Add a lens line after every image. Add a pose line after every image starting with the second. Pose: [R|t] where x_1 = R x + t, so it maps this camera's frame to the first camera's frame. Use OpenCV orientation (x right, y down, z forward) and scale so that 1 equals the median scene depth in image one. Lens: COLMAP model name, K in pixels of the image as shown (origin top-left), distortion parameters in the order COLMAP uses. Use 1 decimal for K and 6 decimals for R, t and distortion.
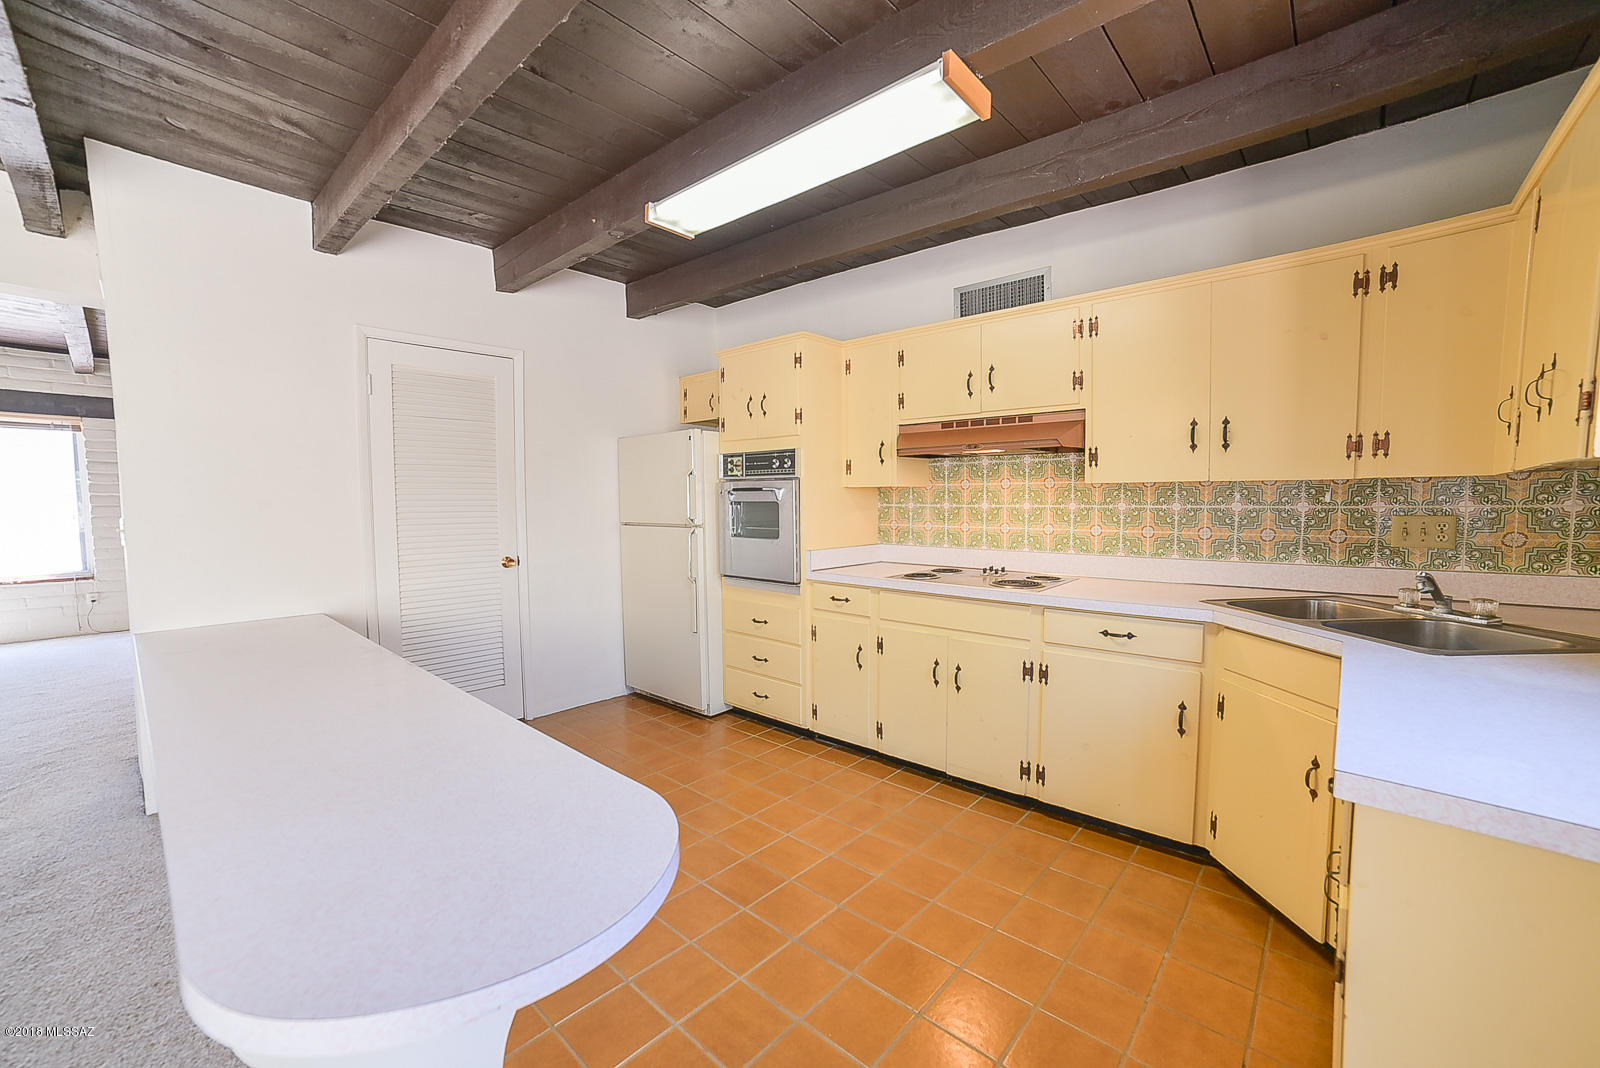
lens RADIAL K [[640.6, 0, 801.3], [0, 640.6, 539.7], [0, 0, 1]] dist [-0.090412, 0.038980]
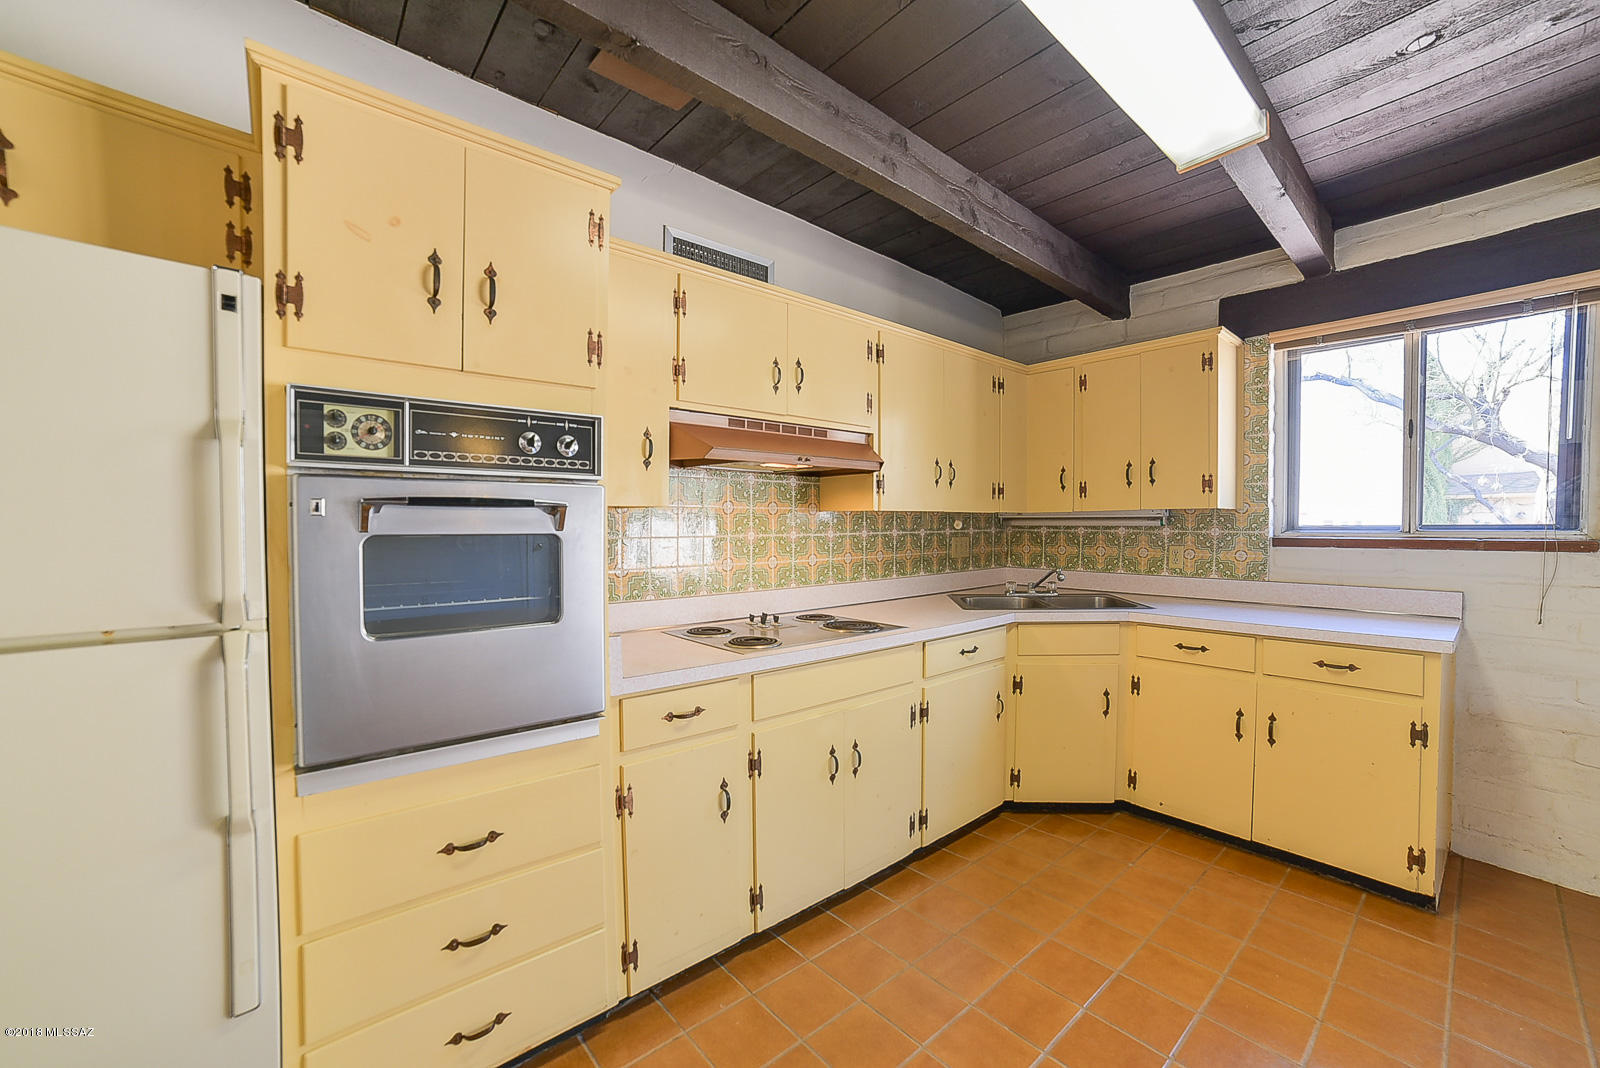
lens RADIAL K [[640.6, 0, 801.3], [0, 640.6, 539.7], [0, 0, 1]] dist [-0.090412, 0.038980]
pose [[0.125505, -0.018289, 0.991924, -0.441925], [0.065433, 0.997806, 0.010118, -0.050730], [-0.989933, 0.063635, 0.126427, 0.807670]]
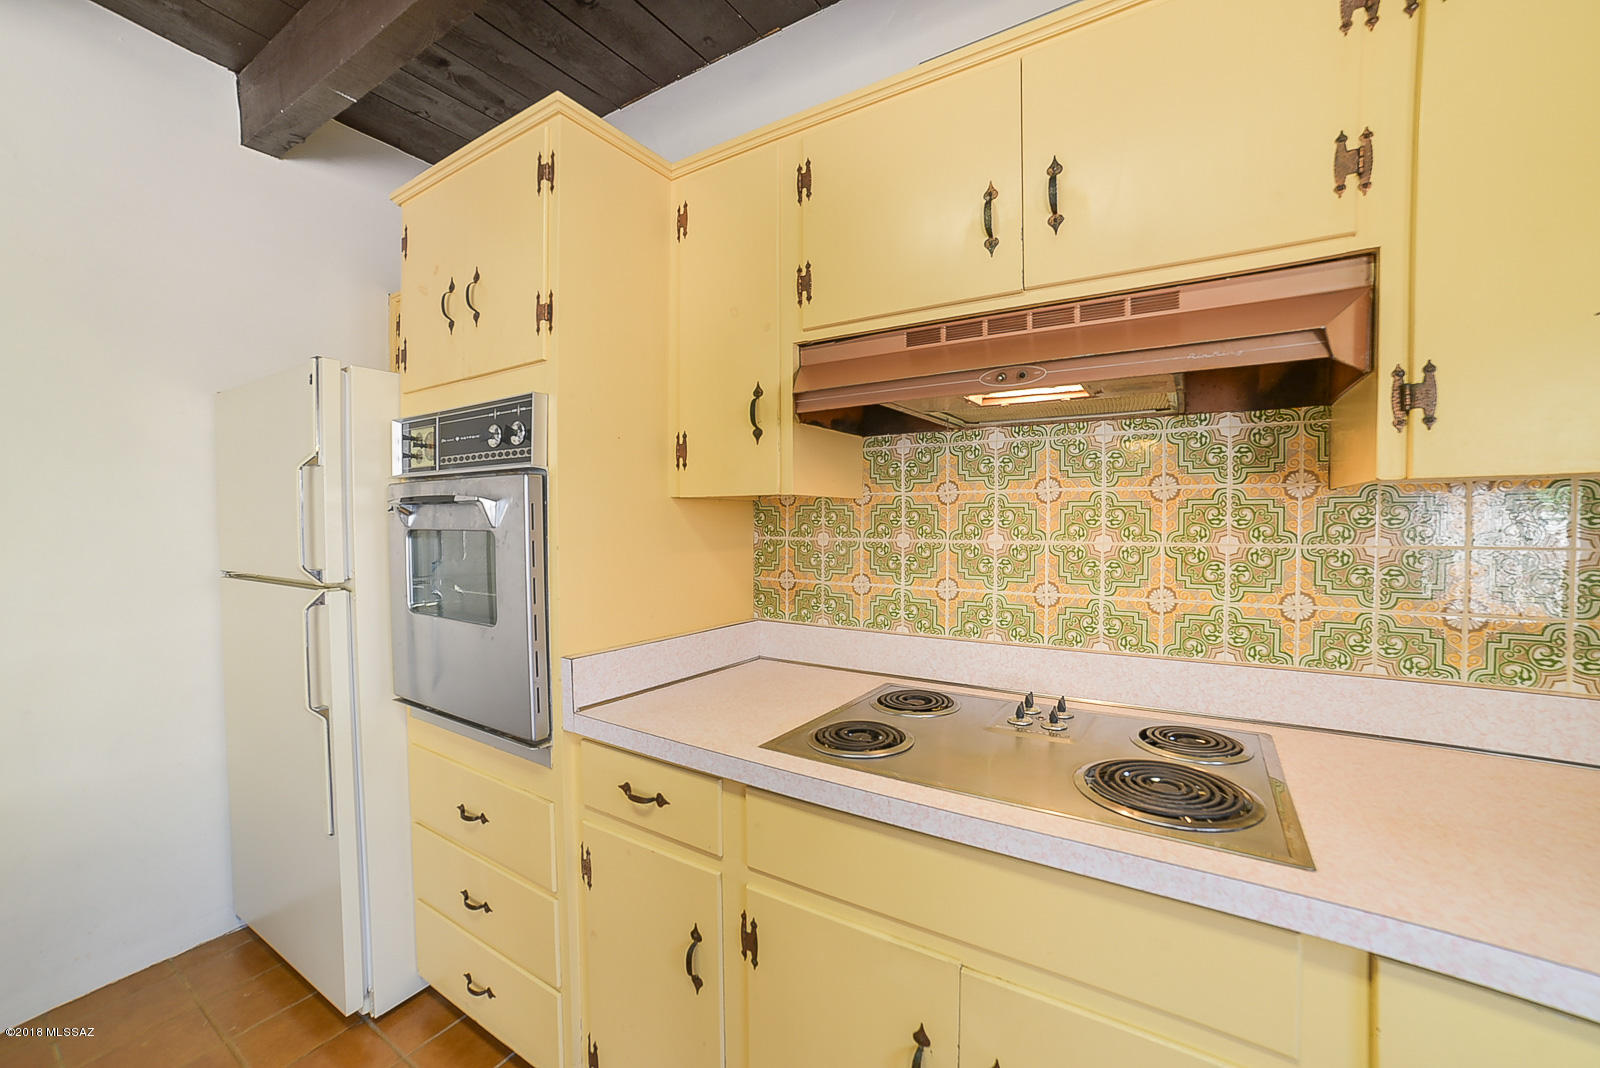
lens RADIAL K [[640.6, 0, 801.3], [0, 640.6, 539.7], [0, 0, 1]] dist [-0.090412, 0.038980]
pose [[0.986752, 0.001720, 0.162228, 0.089408], [0.004562, 0.999254, -0.038338, -0.039526], [-0.162173, 0.038570, 0.986008, 0.605850]]
